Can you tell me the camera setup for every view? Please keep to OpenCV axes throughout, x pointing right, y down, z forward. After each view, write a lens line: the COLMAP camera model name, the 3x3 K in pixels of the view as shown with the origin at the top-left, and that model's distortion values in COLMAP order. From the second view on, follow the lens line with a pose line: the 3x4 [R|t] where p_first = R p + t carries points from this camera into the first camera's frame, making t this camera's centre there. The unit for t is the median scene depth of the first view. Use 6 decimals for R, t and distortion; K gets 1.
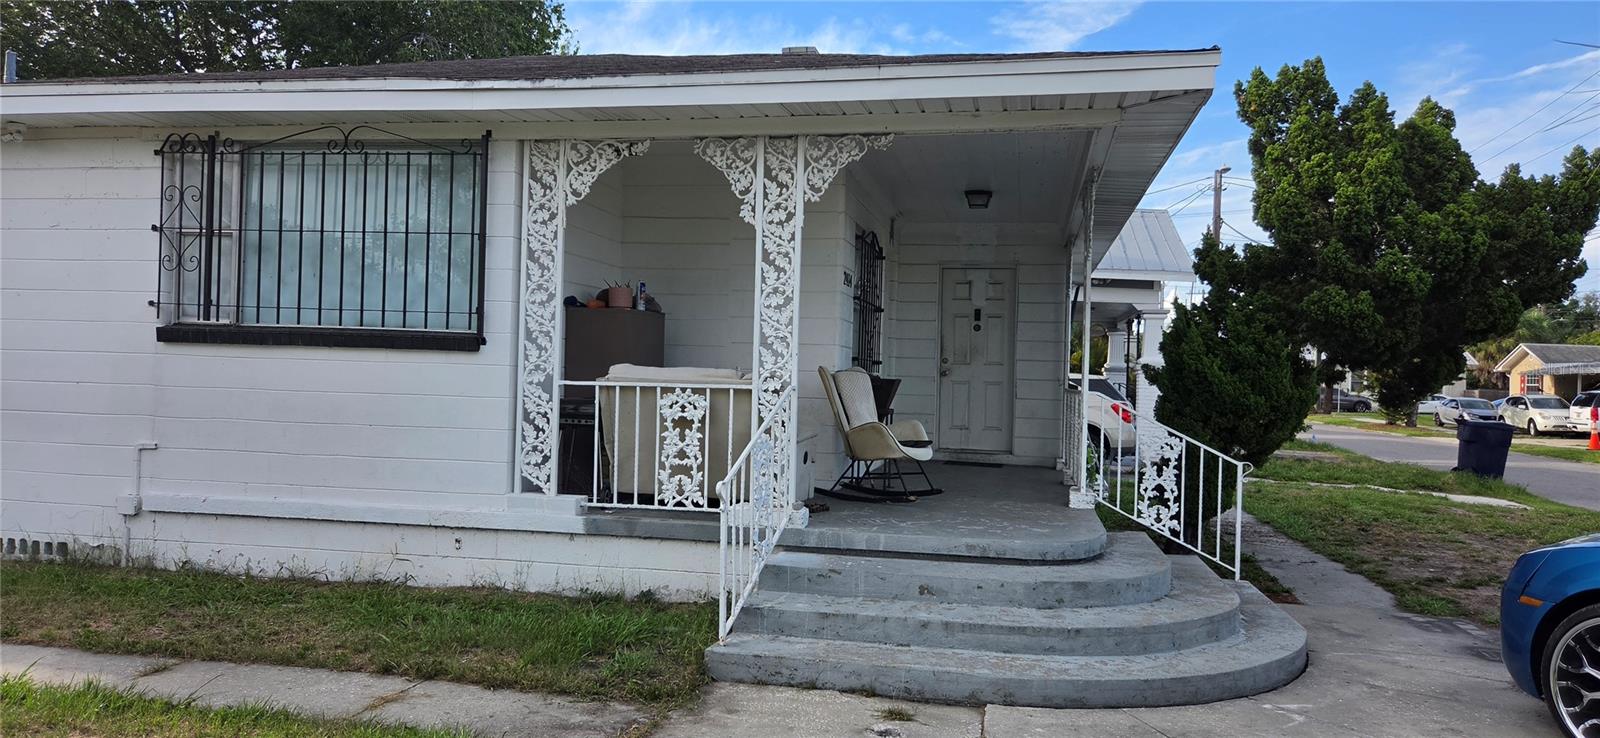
lens RADIAL K [[1057.9, 0, 804.5], [0, 1057.9, 373.3], [0, 0, 1]] dist [0.073001, -0.065546]
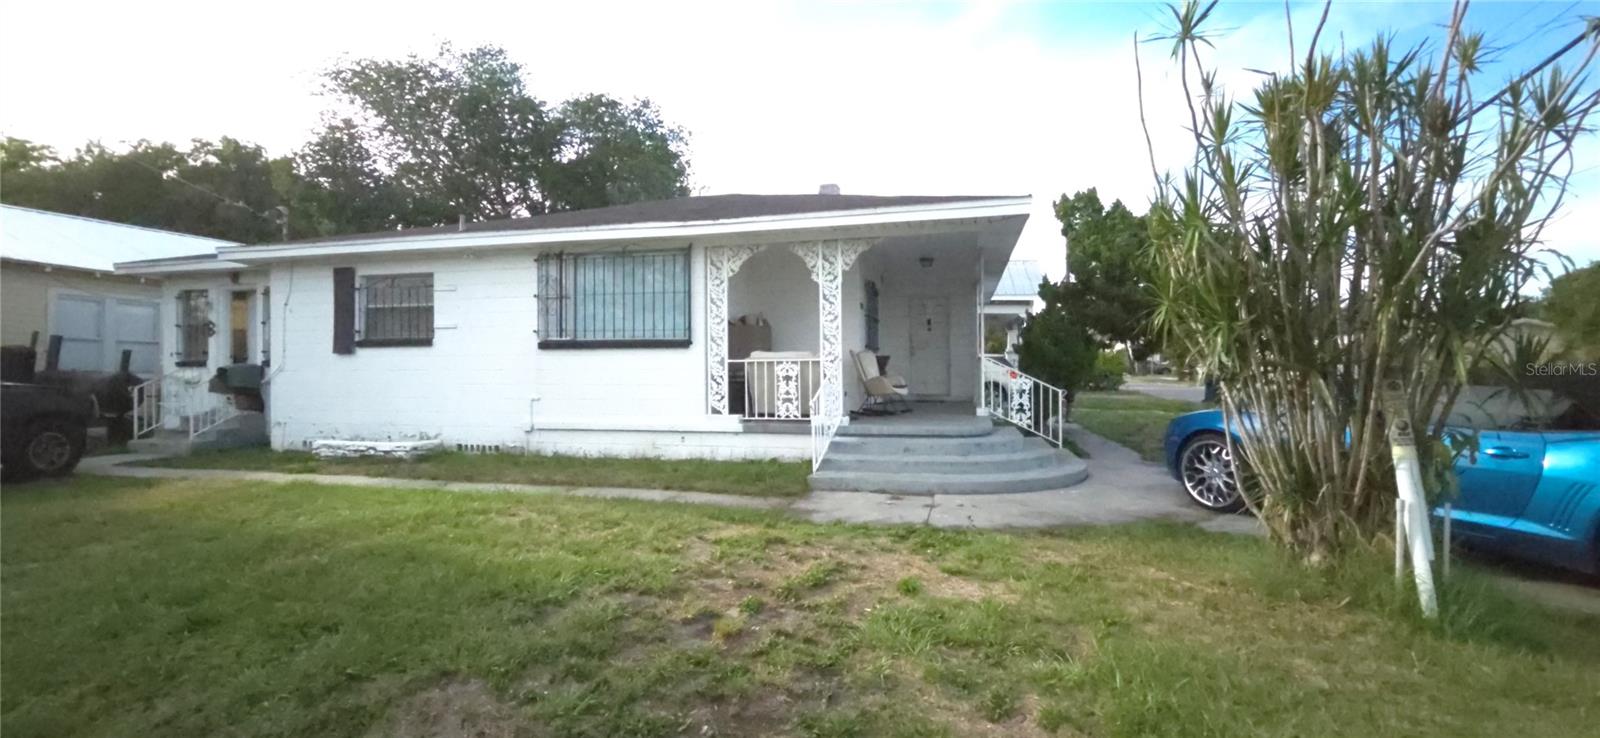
lens RADIAL K [[648.6, 0, 800.6], [0, 648.6, 363.7], [0, 0, 1]] dist [-0.000016, -0.000815]
pose [[0.998537, -0.035423, -0.040862, -0.032897], [0.035374, 0.999372, -0.001904, 0.020380], [0.040904, 0.000456, 0.999163, -0.264253]]
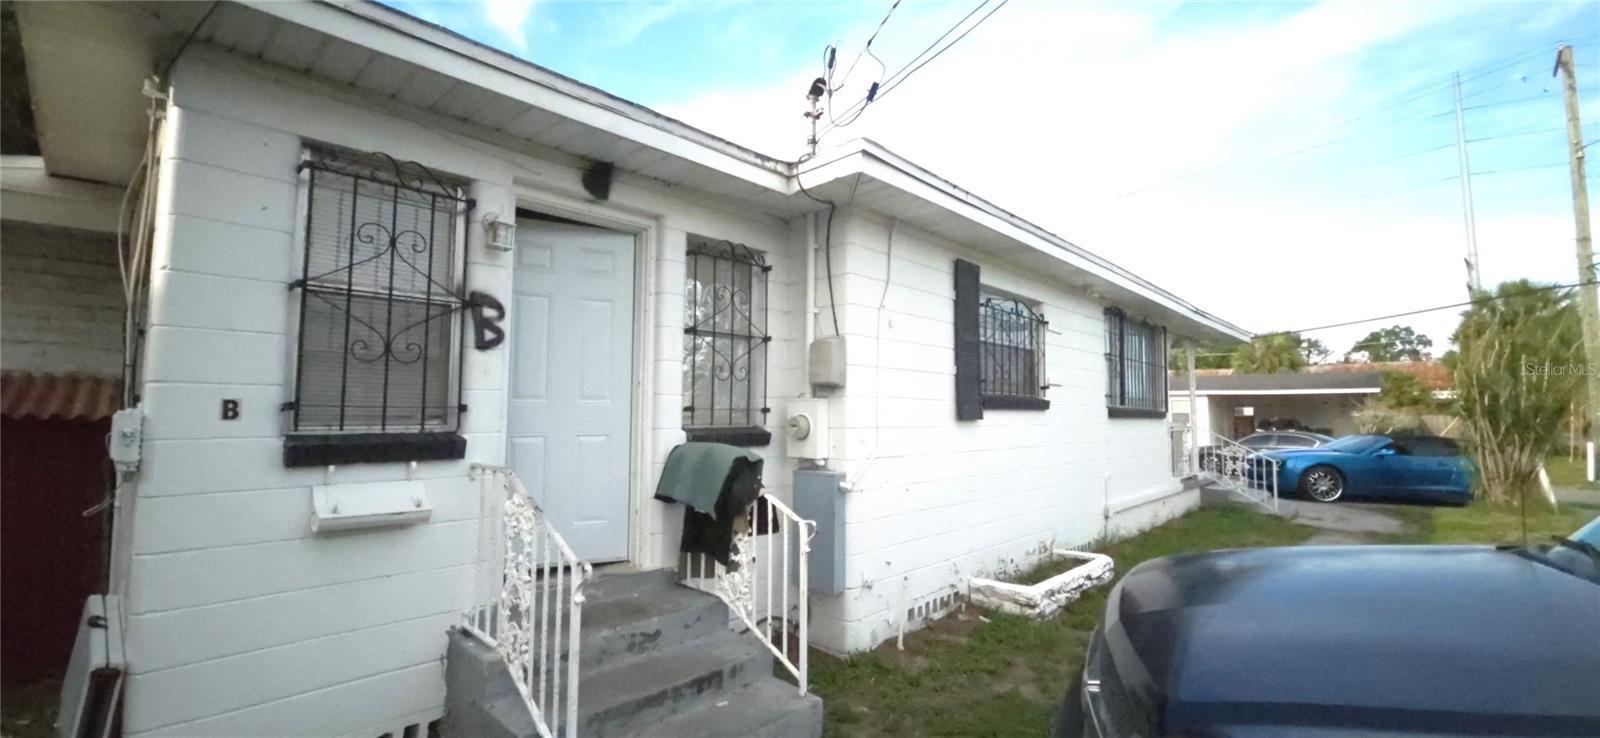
lens RADIAL K [[648.6, 0, 800.6], [0, 648.6, 363.7], [0, 0, 1]] dist [-0.000016, -0.000815]
pose [[0.536687, 0.039484, 0.842857, -1.842400], [0.004104, 0.998771, -0.049401, -0.068907], [-0.843771, 0.029972, 0.535865, 0.873761]]
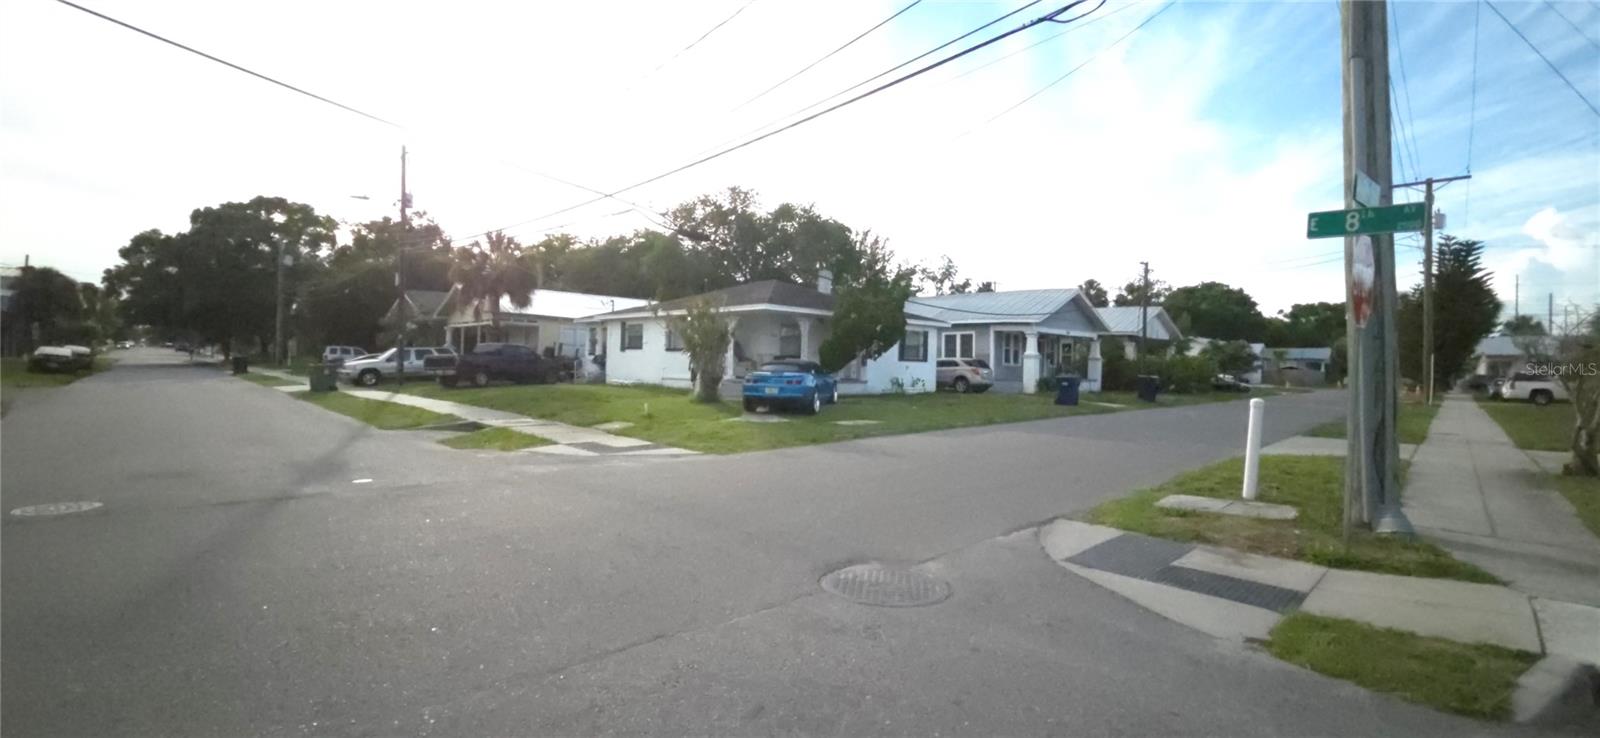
lens RADIAL K [[645.4, 0, 805.9], [0, 645.4, 362.2], [0, 0, 1]] dist [0.001796, -0.000093]
pose [[0.837805, -0.010721, -0.545864, 2.155587], [0.001506, 0.999849, -0.017326, 0.103497], [0.545967, 0.013694, 0.837695, -1.712547]]
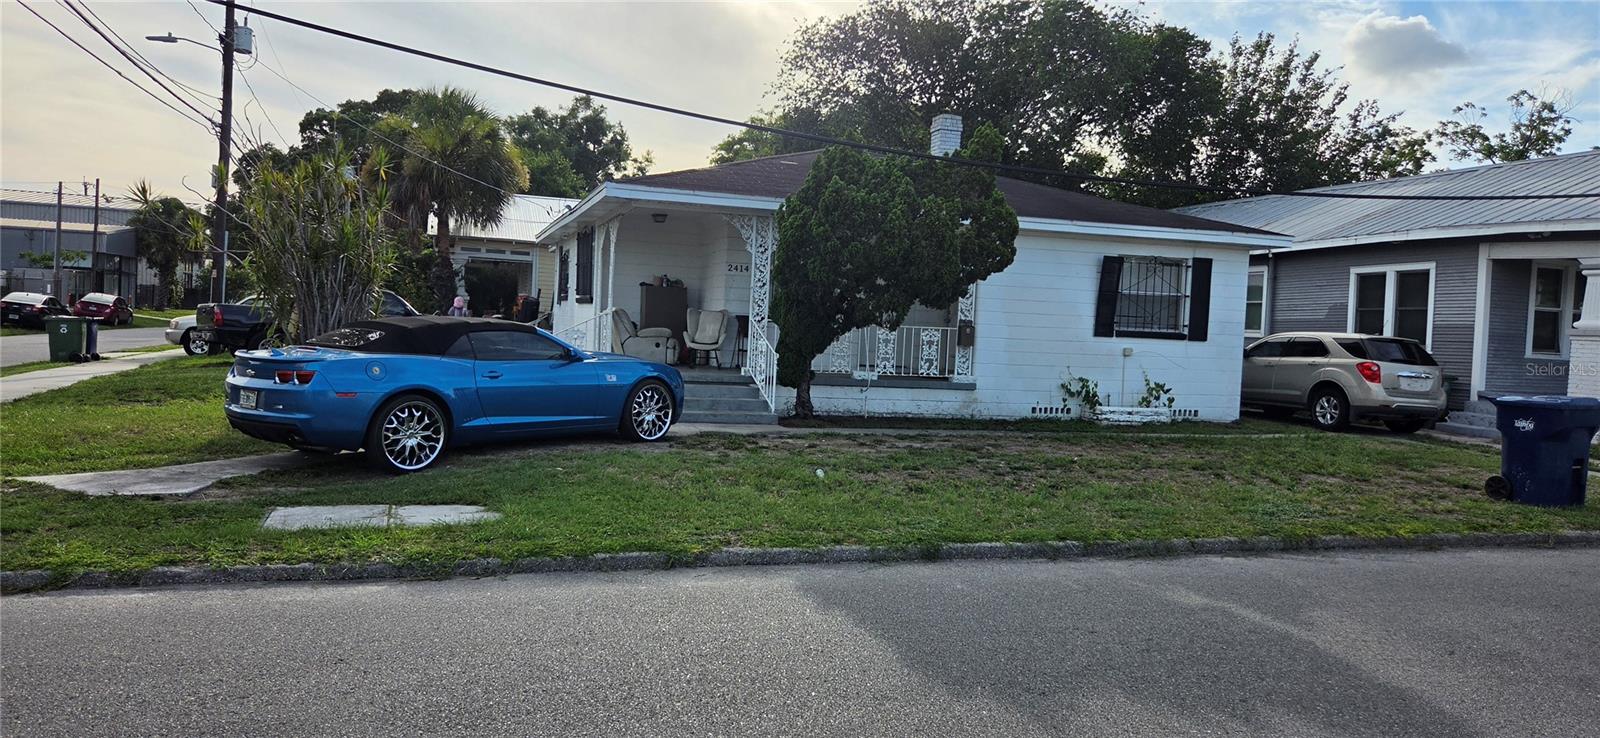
lens RADIAL K [[1054.5, 0, 800.2], [0, 1054.5, 363.4], [0, 0, 1]] dist [0.068517, -0.060787]
pose [[0.492011, 0.026925, -0.870173, 2.287365], [-0.030853, 0.999433, 0.013479, 0.080707], [0.870042, 0.020215, 0.492562, 0.101543]]
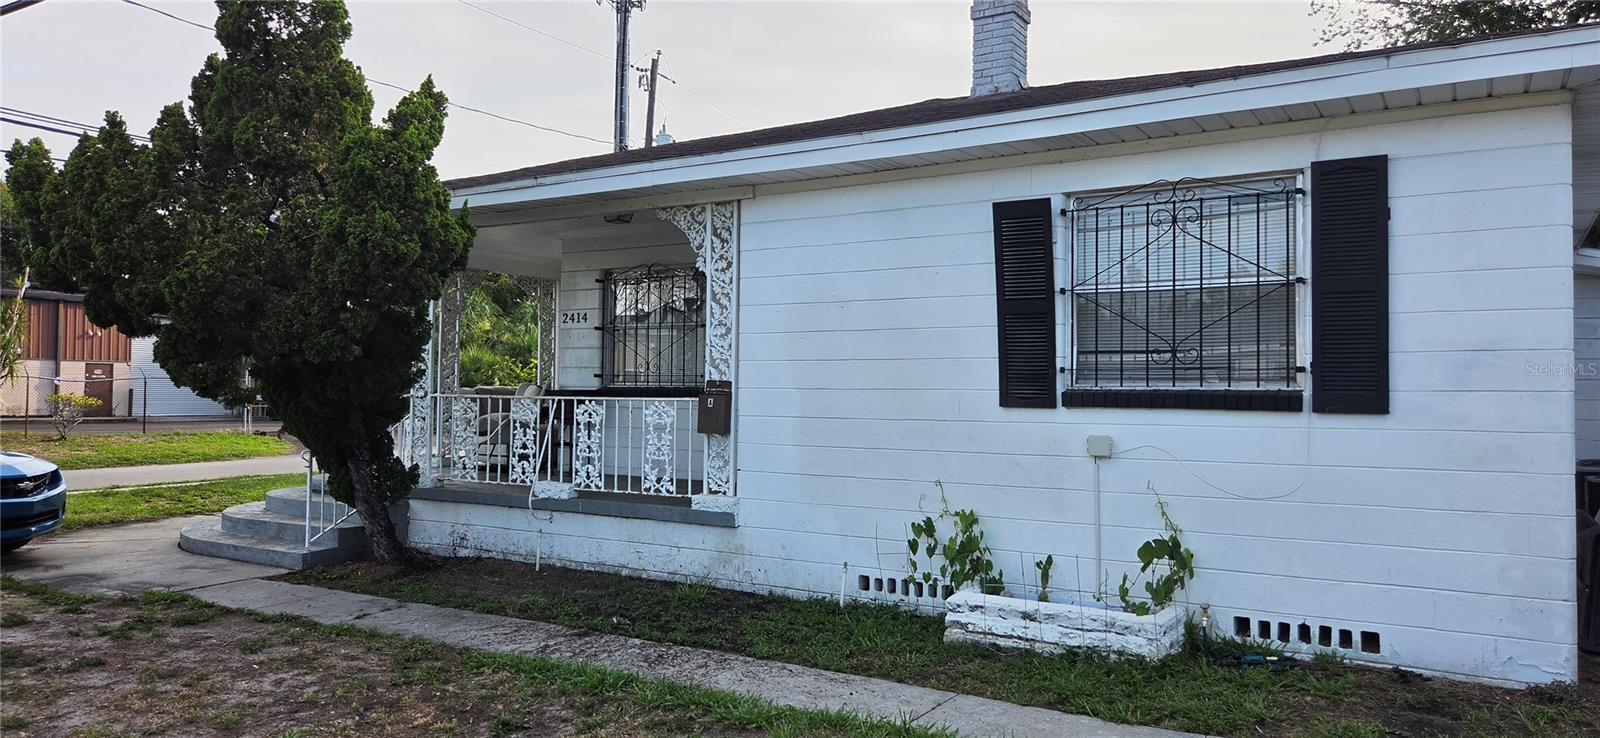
lens RADIAL K [[1054.5, 0, 800.2], [0, 1054.5, 363.4], [0, 0, 1]] dist [0.068517, -0.060787]
pose [[-0.336831, -0.059768, -0.939666, 1.456021], [-0.019210, 0.998212, -0.056606, 0.047679], [0.941369, -0.001016, -0.337377, 2.072142]]
